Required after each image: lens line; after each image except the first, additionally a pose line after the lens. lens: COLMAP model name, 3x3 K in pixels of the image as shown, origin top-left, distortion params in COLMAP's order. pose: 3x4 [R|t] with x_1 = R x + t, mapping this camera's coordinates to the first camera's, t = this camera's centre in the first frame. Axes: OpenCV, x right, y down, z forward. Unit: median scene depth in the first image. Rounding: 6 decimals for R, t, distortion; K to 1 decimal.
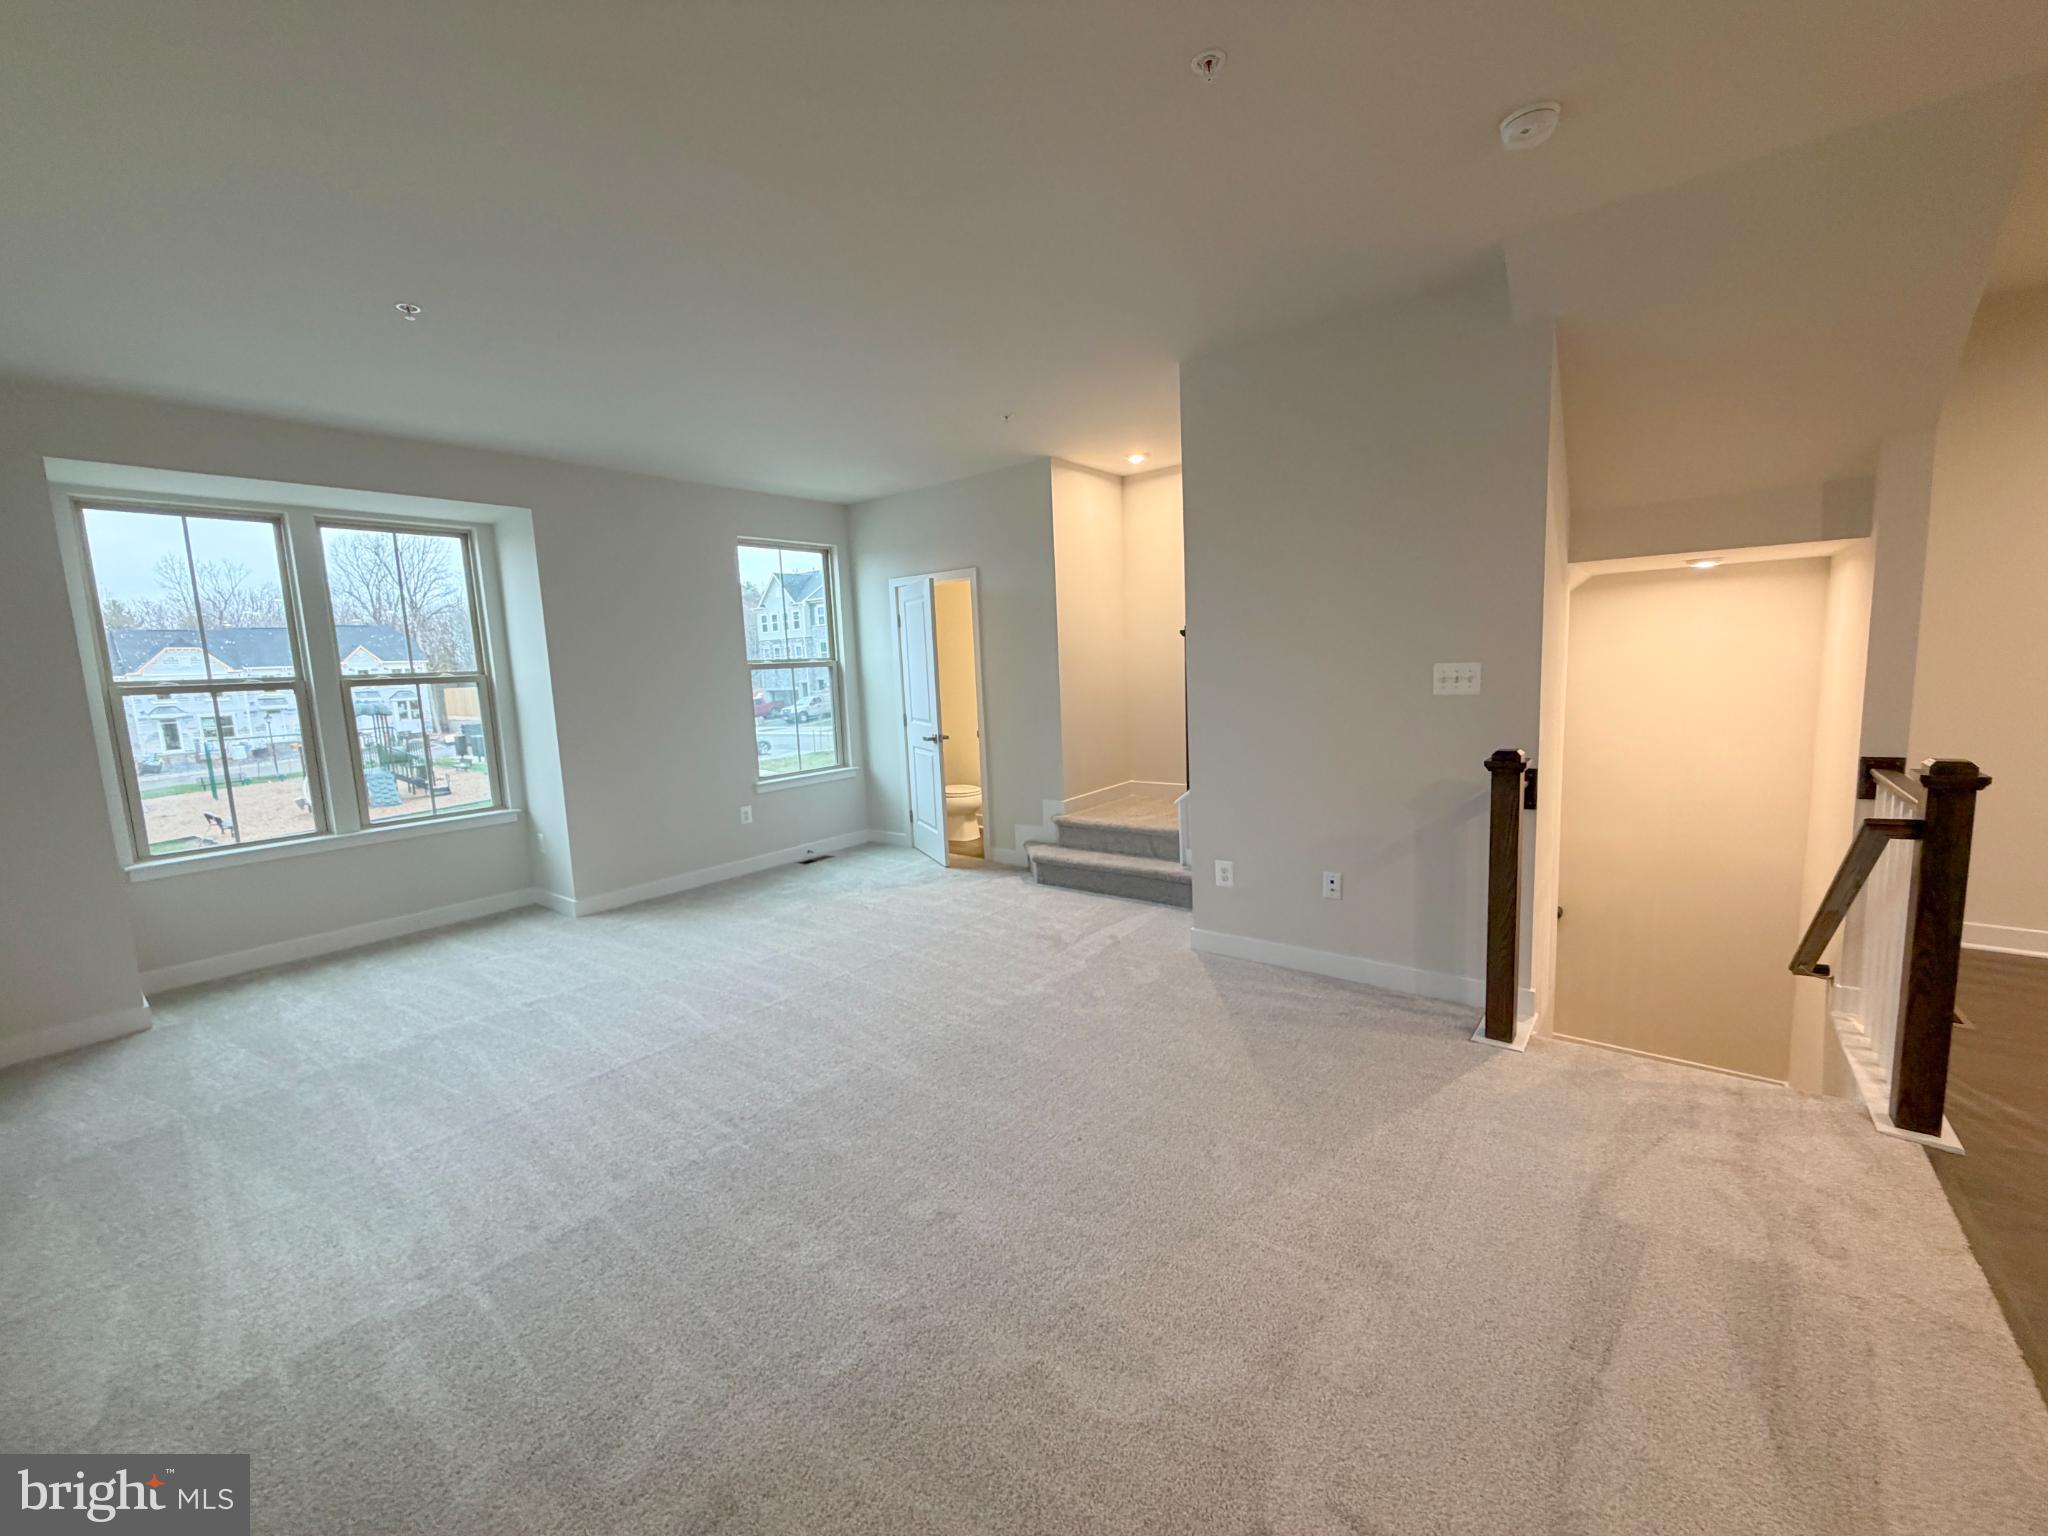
lens RADIAL K [[812.9, 0, 1019.2], [0, 812.9, 765.5], [0, 0, 1]] dist [-0.002309, 0.000302]
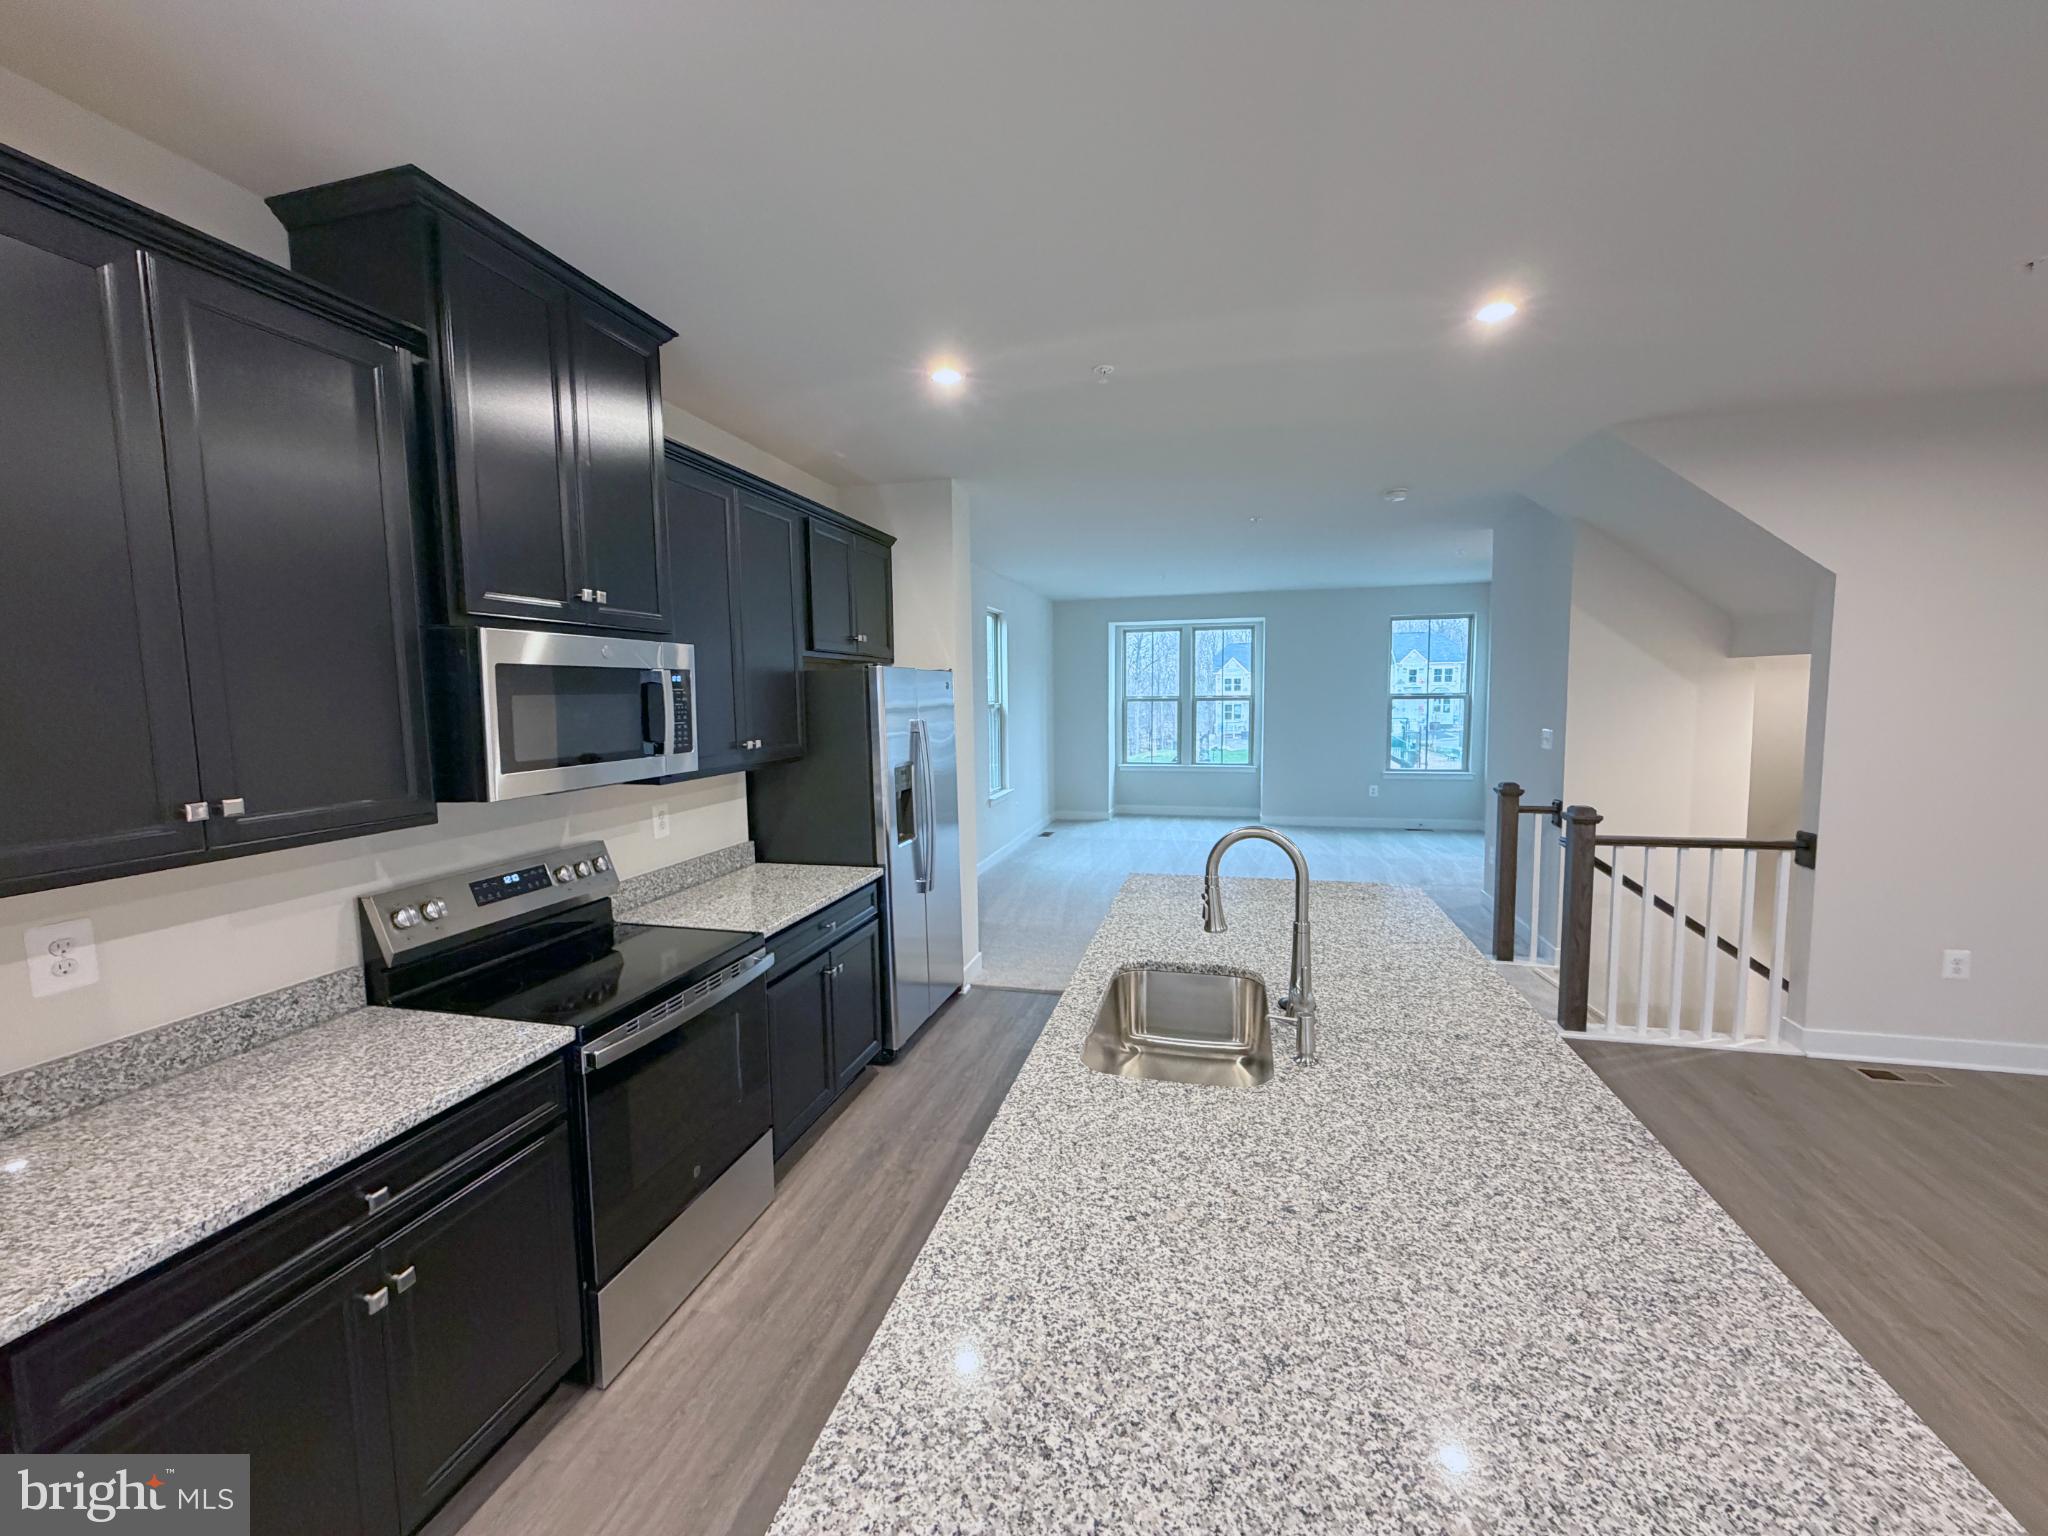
lens RADIAL K [[812.9, 0, 1019.2], [0, 812.9, 765.5], [0, 0, 1]] dist [-0.002309, 0.000302]
pose [[0.409138, 0.120883, -0.904430, 1.673508], [-0.118411, 0.989838, 0.078732, -0.063262], [0.904757, 0.074882, 0.419294, -0.610784]]
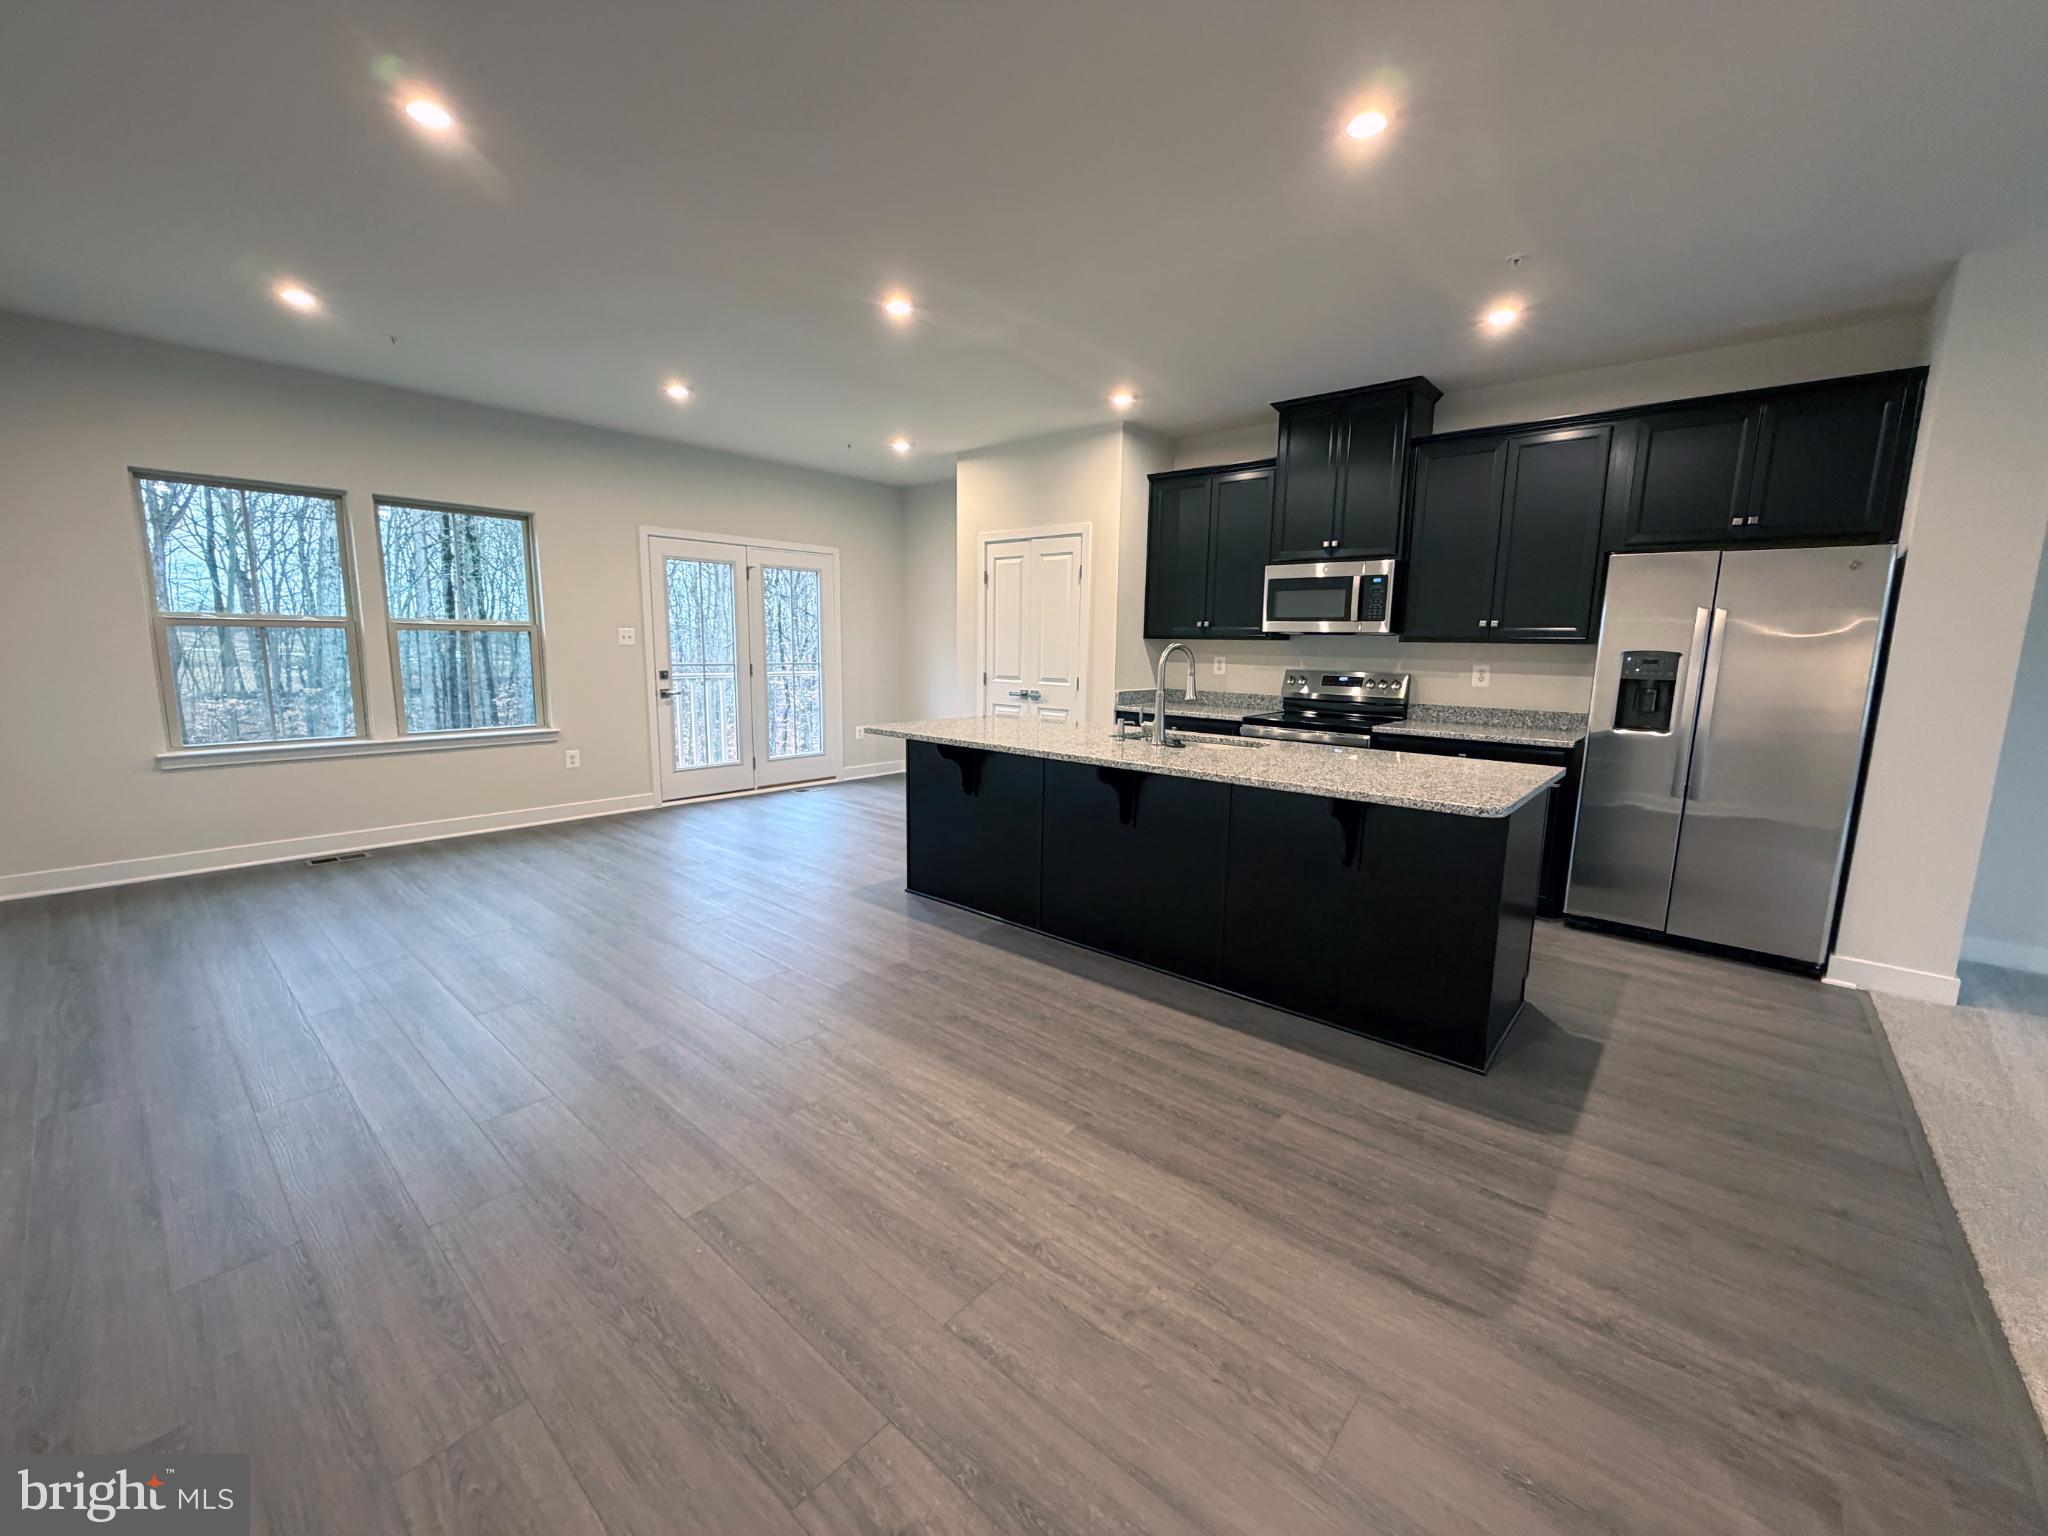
lens RADIAL K [[822.7, 0, 1024.0], [0, 822.7, 768.0], [0, 0, 1]] dist [0.001027, 0.000398]
pose [[-0.998808, 0.022661, 0.043225, 1.373586], [0.033756, 0.960426, 0.276481, -0.158137], [-0.035249, 0.277611, -0.960047, 1.051765]]
